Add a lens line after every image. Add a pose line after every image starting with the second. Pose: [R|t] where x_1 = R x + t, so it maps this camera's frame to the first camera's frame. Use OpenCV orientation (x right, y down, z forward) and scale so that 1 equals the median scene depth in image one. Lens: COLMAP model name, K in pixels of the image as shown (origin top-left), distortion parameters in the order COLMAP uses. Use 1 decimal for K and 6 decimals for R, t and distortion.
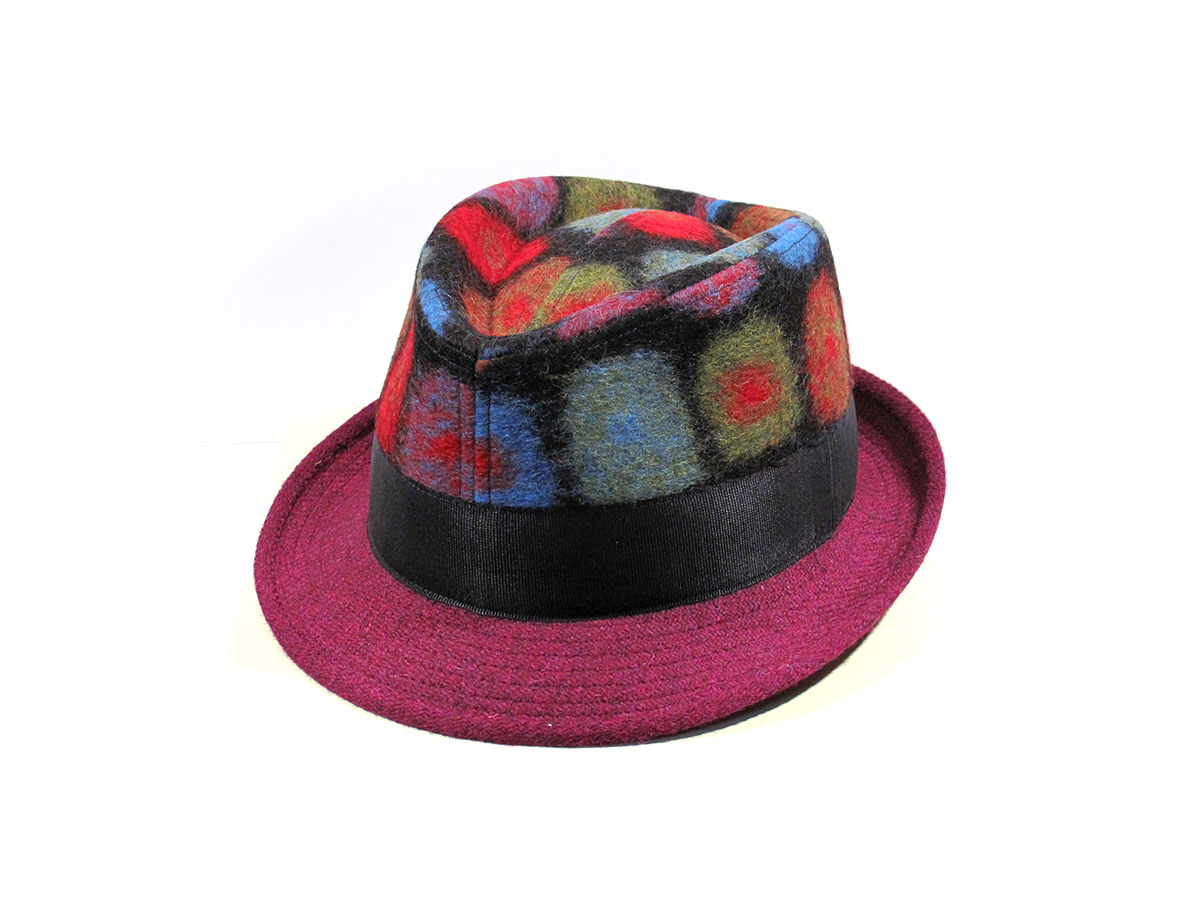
lens RADIAL K [[1904.0, 0, 600.0], [0, 1904.0, 450.0], [0, 0, 1]] dist [0.005087, 0.001839]
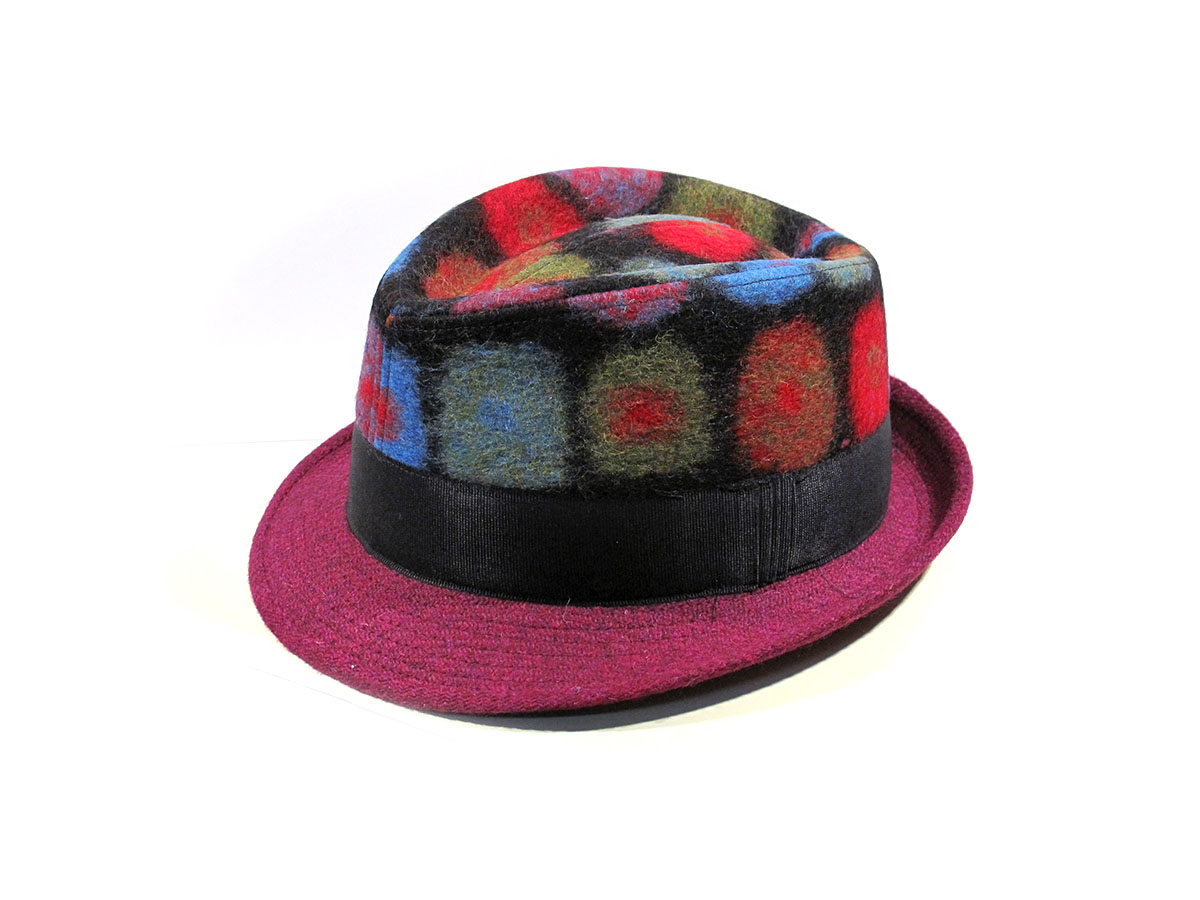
lens RADIAL K [[1904.0, 0, 600.0], [0, 1904.0, 450.0], [0, 0, 1]] dist [0.005087, 0.001839]
pose [[0.837855, 0.260654, -0.479643, 0.544235], [-0.254971, 0.963769, 0.078352, -0.084984], [0.482688, 0.056648, 0.873958, 0.136503]]
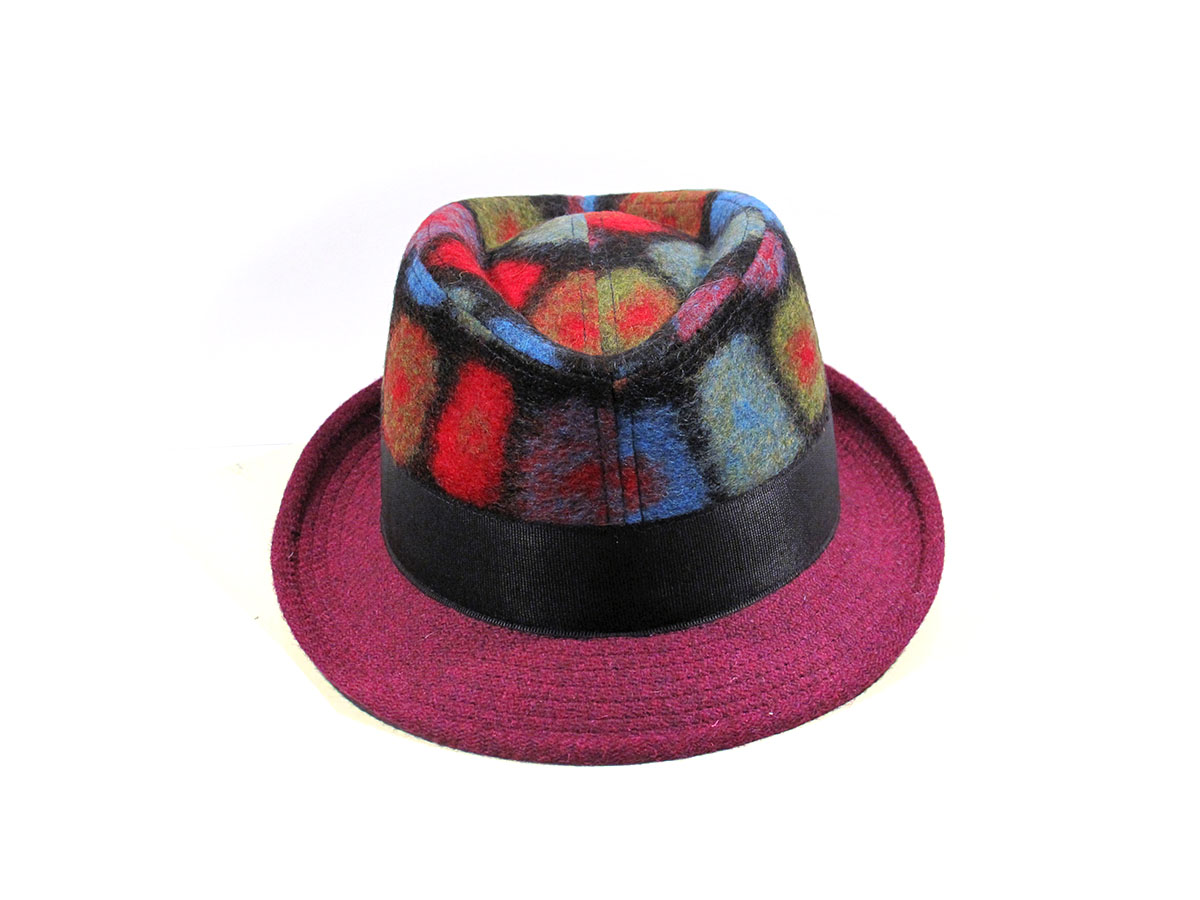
lens RADIAL K [[1904.0, 0, 600.0], [0, 1904.0, 450.0], [0, 0, 1]] dist [0.005087, 0.001839]
pose [[0.851911, -0.248580, 0.460929, -0.518467], [0.251256, 0.966257, 0.056722, -0.068573], [-0.459476, 0.067490, 0.885622, 0.133546]]
